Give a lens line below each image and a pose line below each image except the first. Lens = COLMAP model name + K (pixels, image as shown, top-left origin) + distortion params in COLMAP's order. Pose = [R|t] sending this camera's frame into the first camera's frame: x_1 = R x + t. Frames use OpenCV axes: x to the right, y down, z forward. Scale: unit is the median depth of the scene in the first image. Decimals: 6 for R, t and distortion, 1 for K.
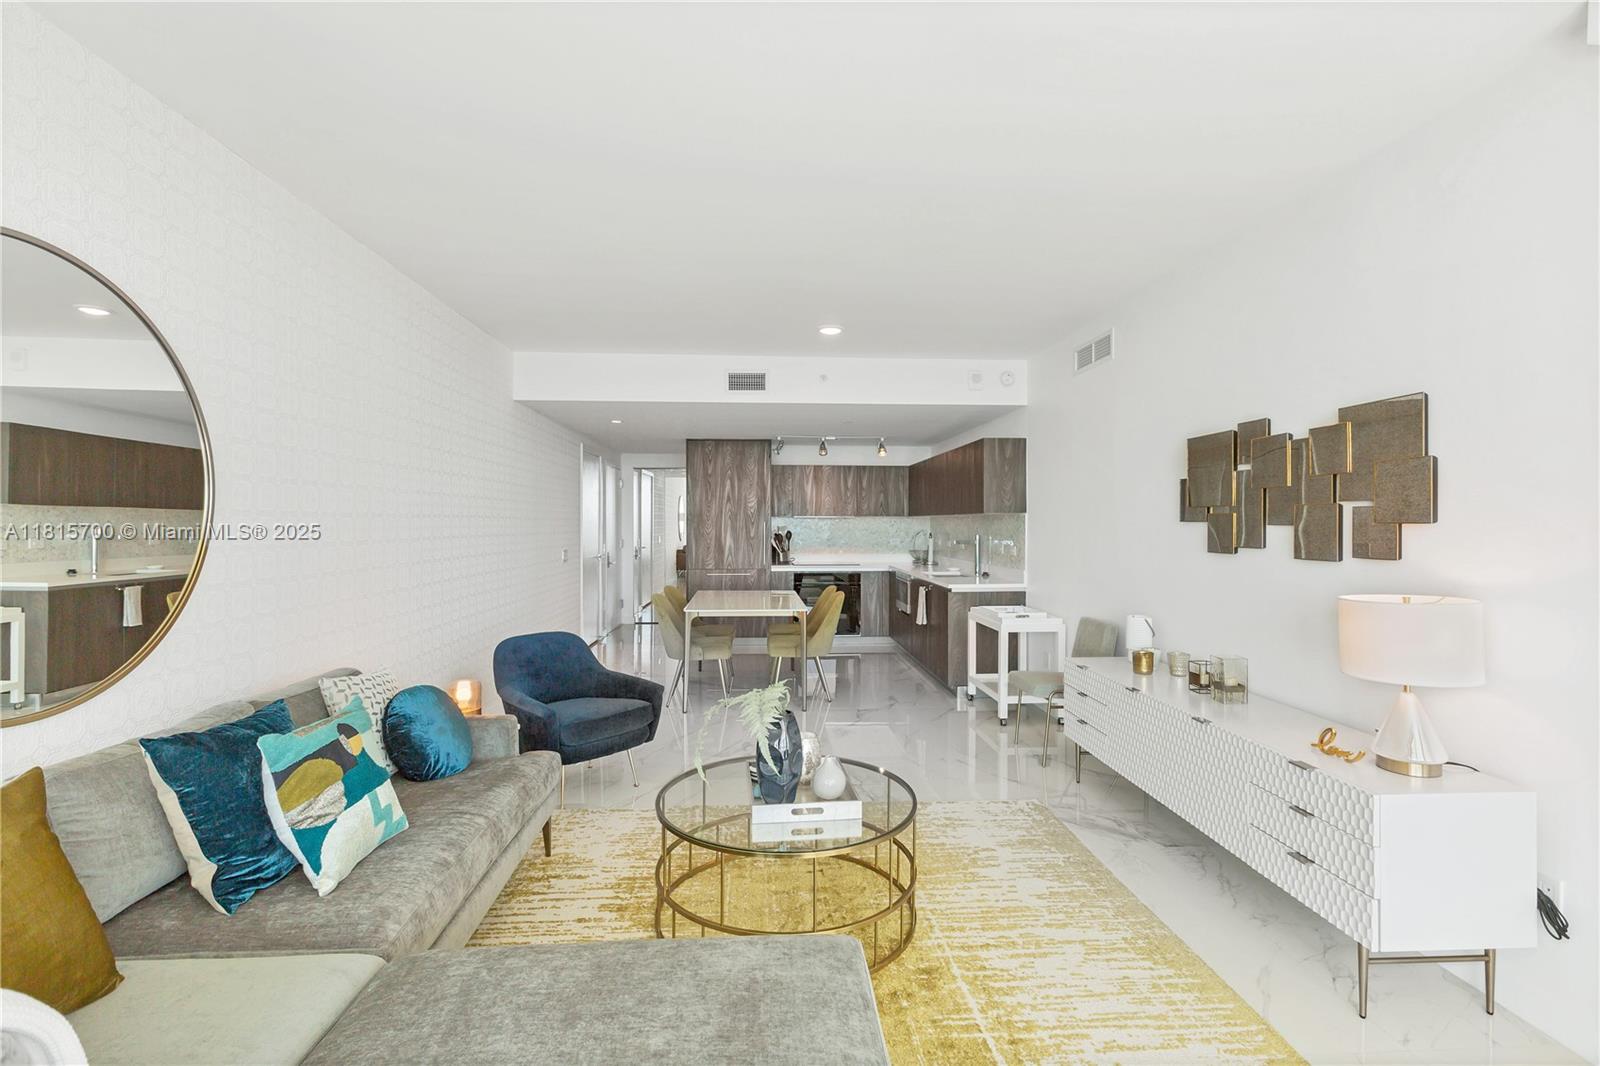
lens RADIAL K [[725.7, 0, 801.6], [0, 725.7, 525.2], [0, 0, 1]] dist [0.000485, 0.000197]
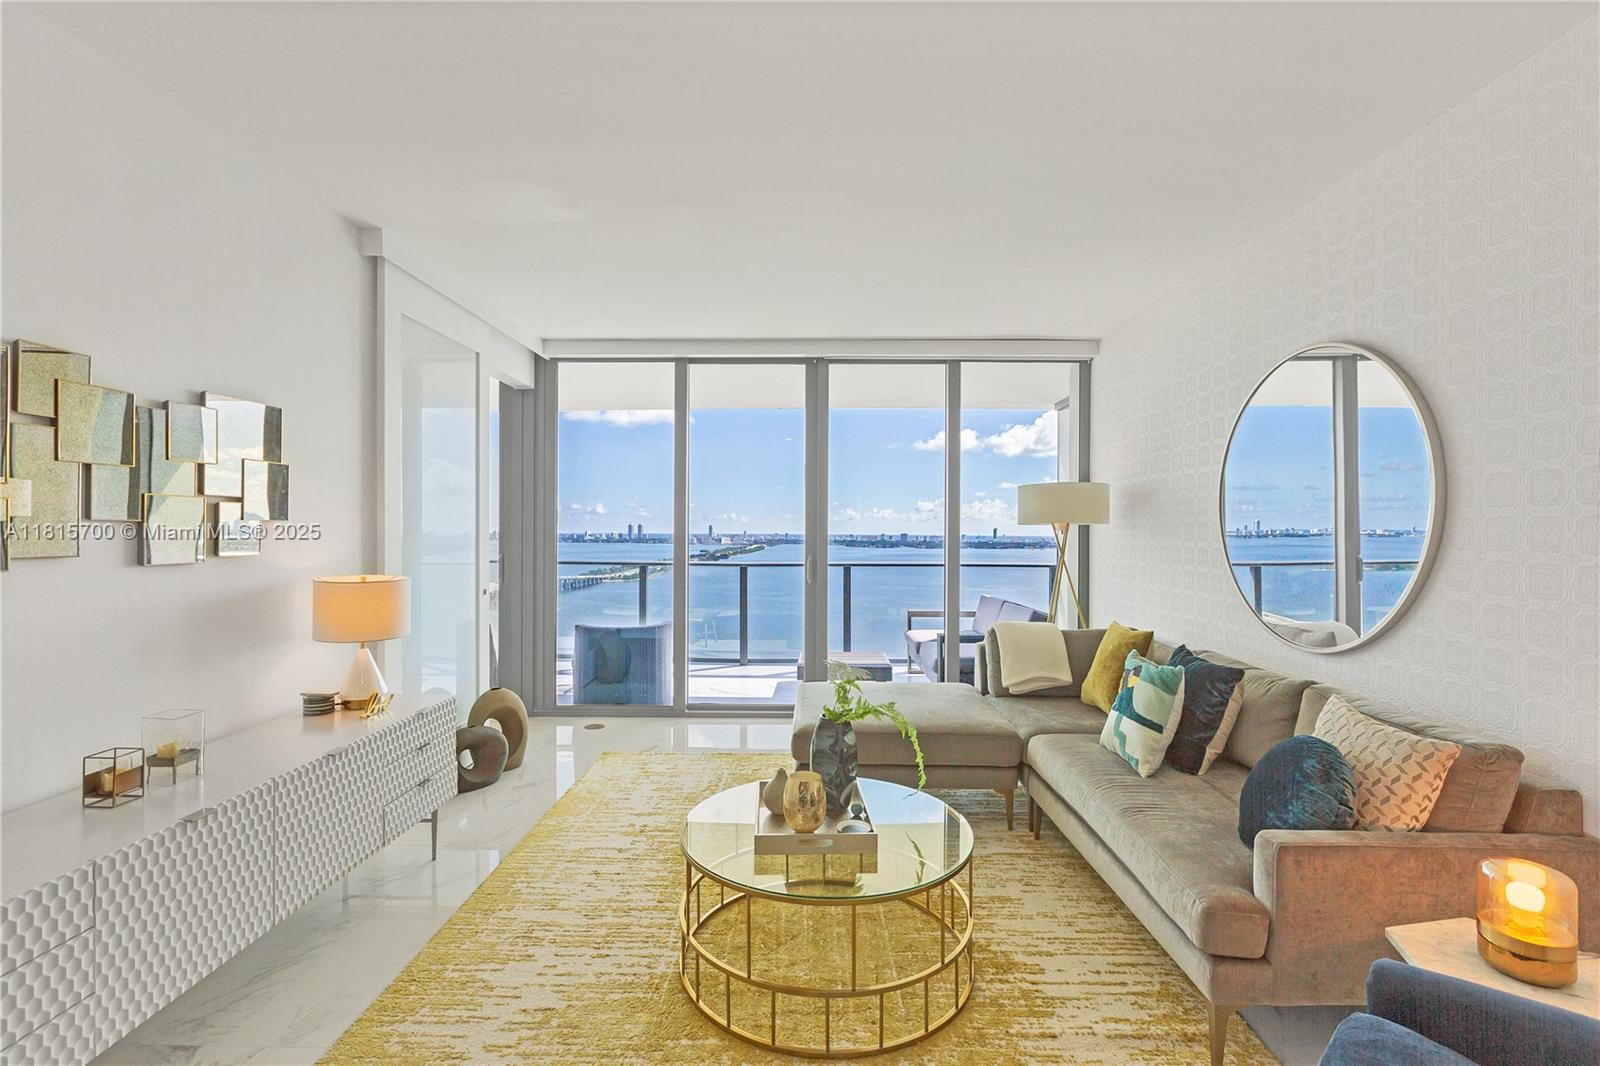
lens RADIAL K [[698.1, 0, 781.4], [0, 698.1, 534.1], [0, 0, 1]] dist [0.001149, 0.000134]
pose [[-0.994281, -0.005061, 0.106676, -0.025884], [-0.004594, 0.999979, 0.004623, 0.003663], [-0.106697, 0.004106, -0.994283, 0.849765]]
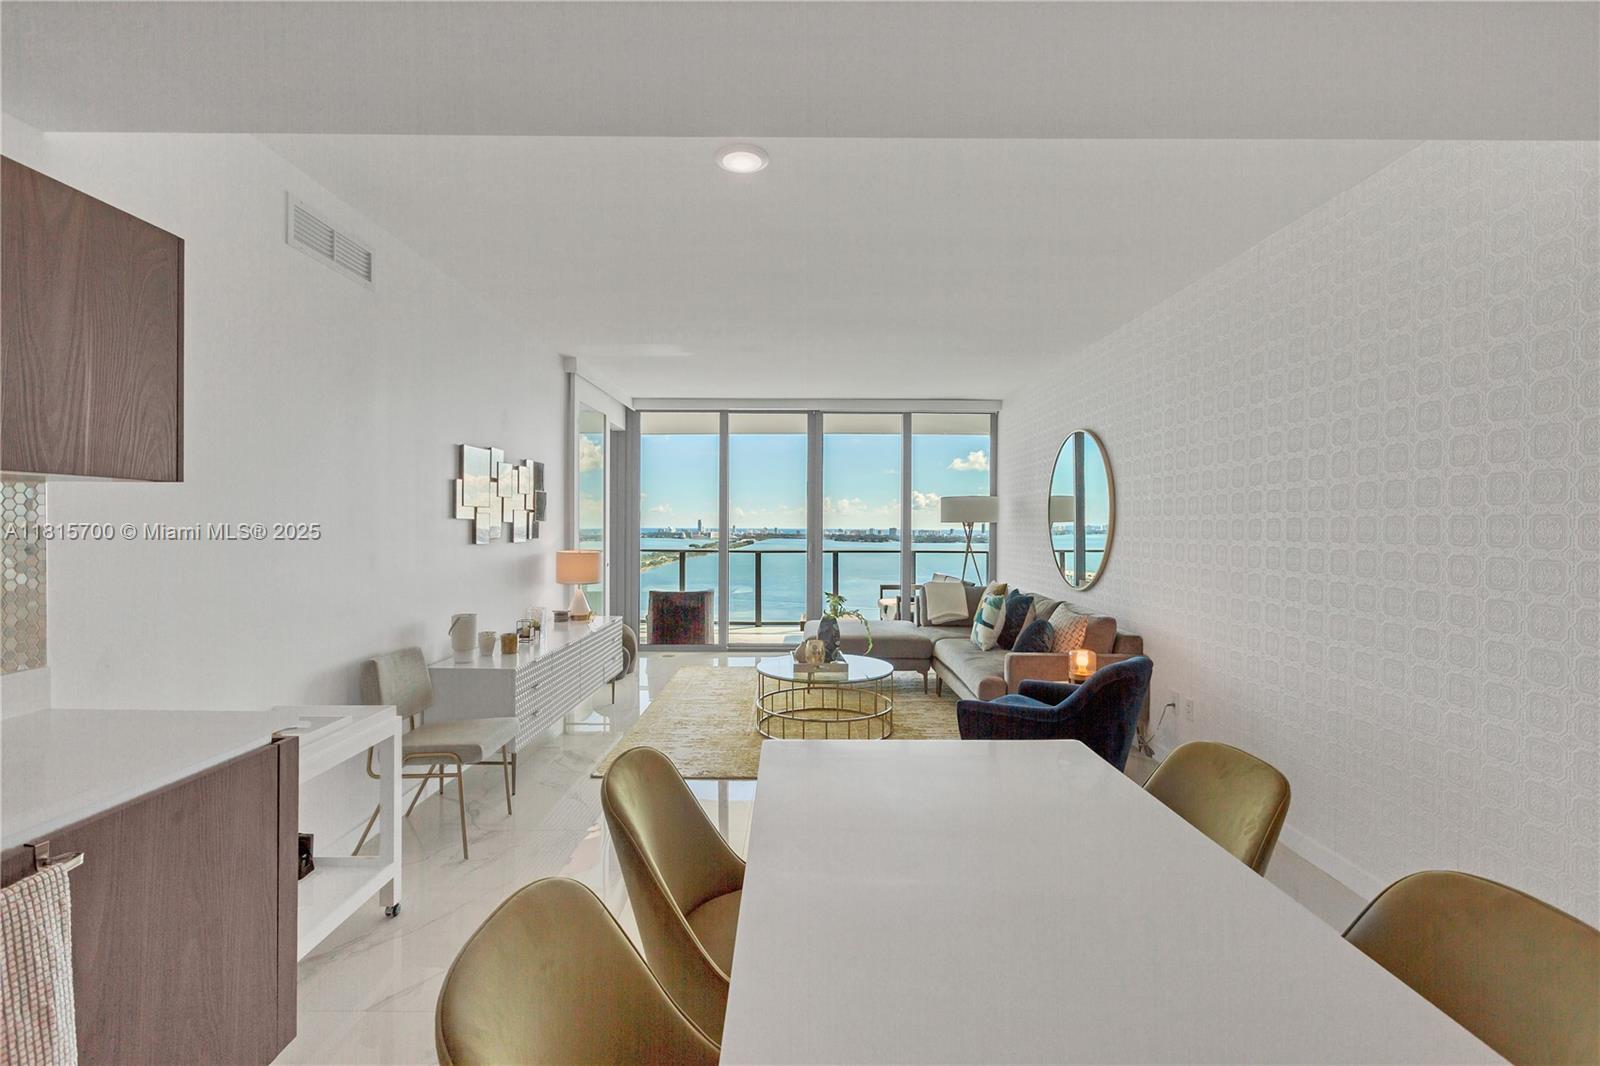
lens RADIAL K [[725.7, 0, 801.6], [0, 725.7, 525.2], [0, 0, 1]] dist [0.000485, 0.000197]
pose [[-0.998120, -0.005473, 0.061051, -0.034394], [-0.005509, 0.999985, -0.000417, 0.001999], [-0.061048, -0.000752, -0.998135, 1.340472]]
